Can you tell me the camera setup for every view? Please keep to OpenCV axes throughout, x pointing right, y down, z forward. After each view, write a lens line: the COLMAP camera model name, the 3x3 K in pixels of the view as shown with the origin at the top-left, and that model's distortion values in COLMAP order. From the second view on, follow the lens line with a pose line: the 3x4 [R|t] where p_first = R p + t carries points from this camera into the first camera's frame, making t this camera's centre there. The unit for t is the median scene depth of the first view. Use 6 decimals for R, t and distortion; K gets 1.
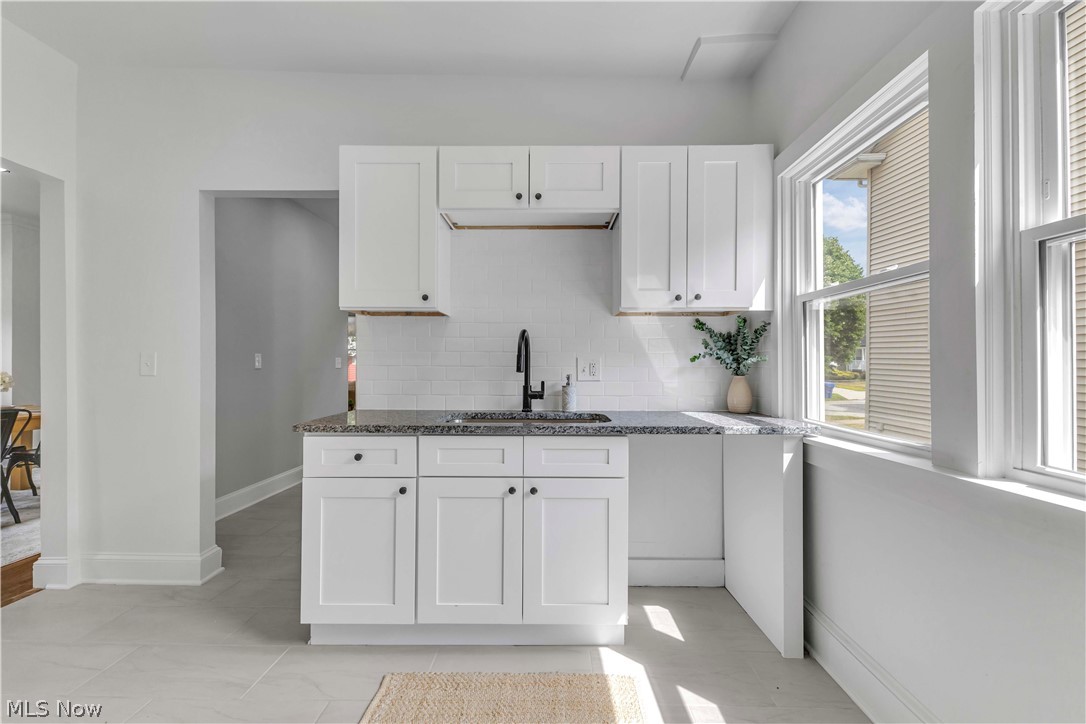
lens RADIAL K [[453.3, 0, 542.7], [0, 453.3, 364.7], [0, 0, 1]] dist [0.000633, 0.000033]
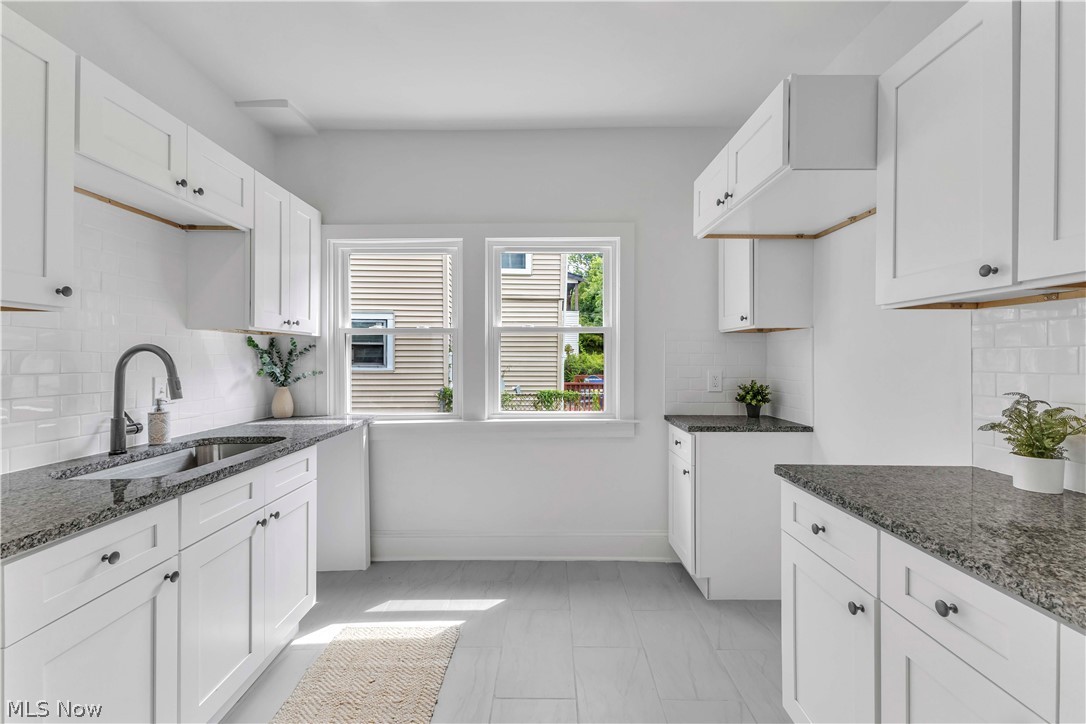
lens RADIAL K [[465.3, 0, 543.0], [0, 465.3, 362.0], [0, 0, 1]] dist [0.001626, -0.000017]
pose [[-0.002835, -0.010107, 0.999945, -1.004742], [0.007018, 0.999924, 0.010127, -0.061604], [-0.999971, 0.007046, -0.002764, 0.403954]]
